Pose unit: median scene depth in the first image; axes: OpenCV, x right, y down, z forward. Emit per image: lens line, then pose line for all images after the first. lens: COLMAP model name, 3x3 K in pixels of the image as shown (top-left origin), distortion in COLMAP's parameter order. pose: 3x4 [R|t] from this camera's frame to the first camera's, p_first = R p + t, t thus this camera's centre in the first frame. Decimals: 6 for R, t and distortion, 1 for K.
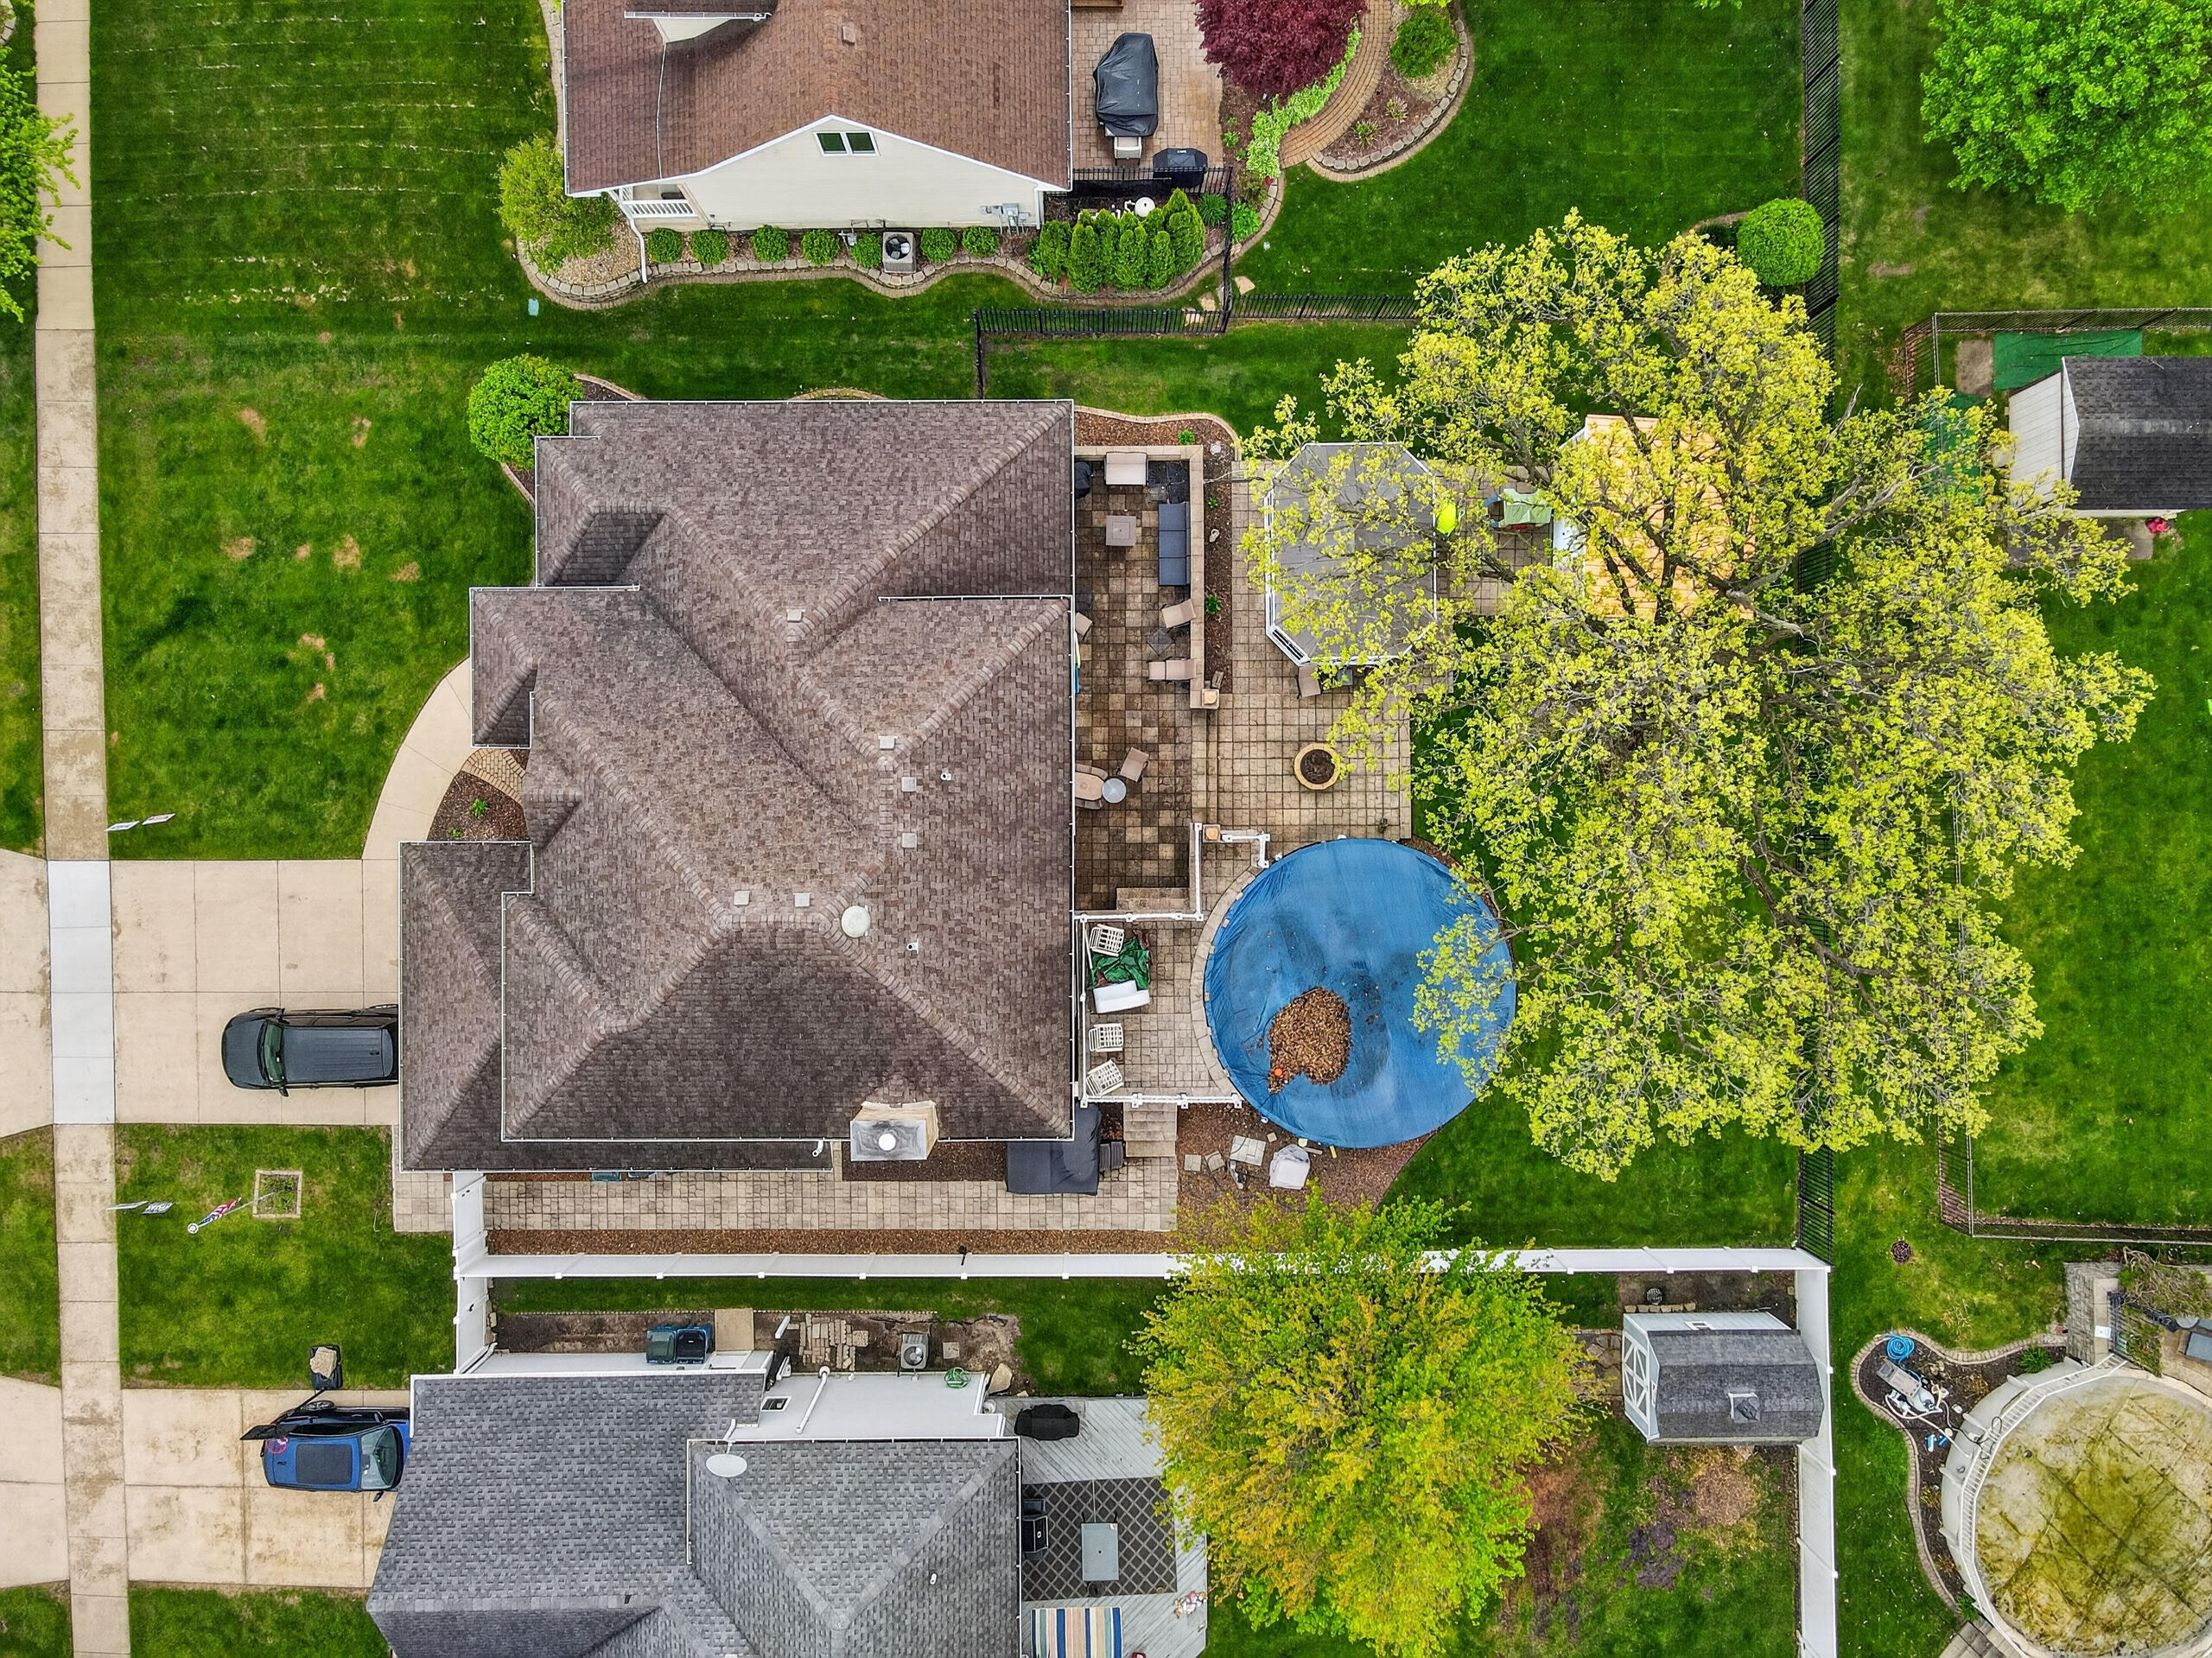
lens RADIAL K [[1660.9, 0, 1106.0], [0, 1660.9, 829.0], [0, 0, 1]] dist [0.042809, 0.000237]
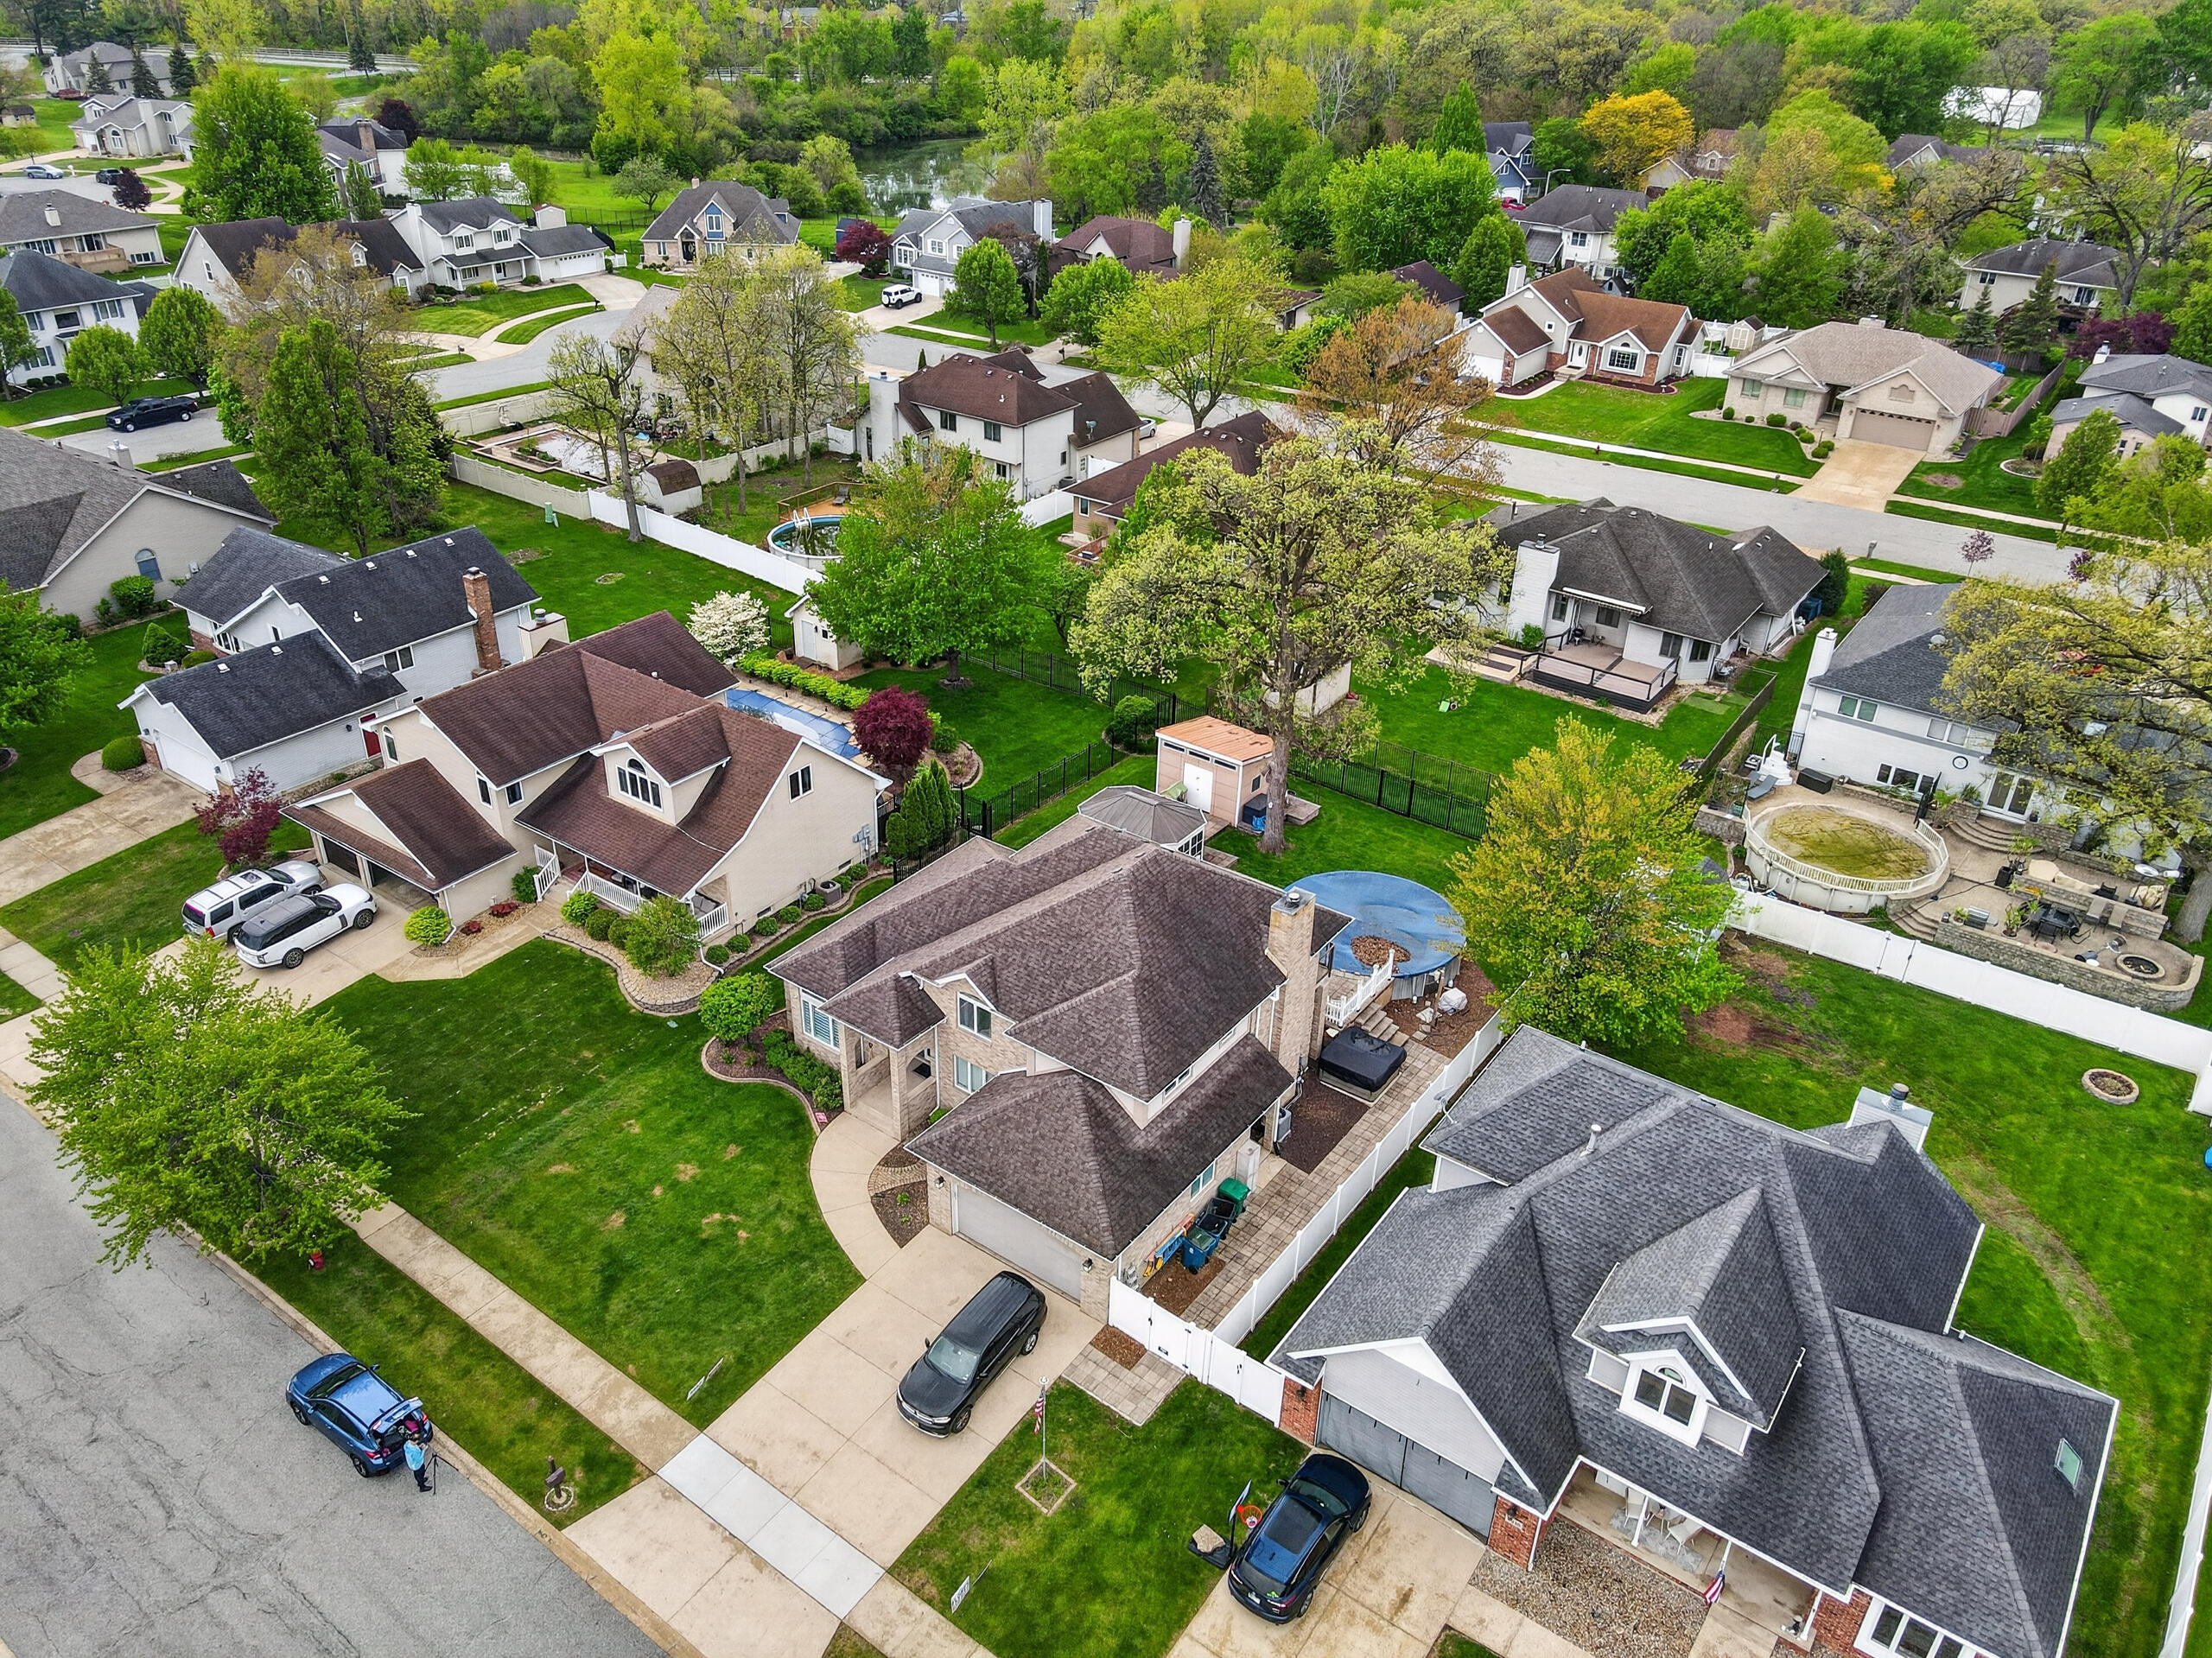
lens RADIAL K [[1660.9, 0, 1106.0], [0, 1660.9, 829.0], [0, 0, 1]] dist [0.042809, 0.000237]
pose [[0.587459, -0.377015, 0.716067, -1.068879], [0.809083, 0.291783, -0.510144, 0.662091], [-0.016604, 0.879047, 0.476447, 0.159892]]
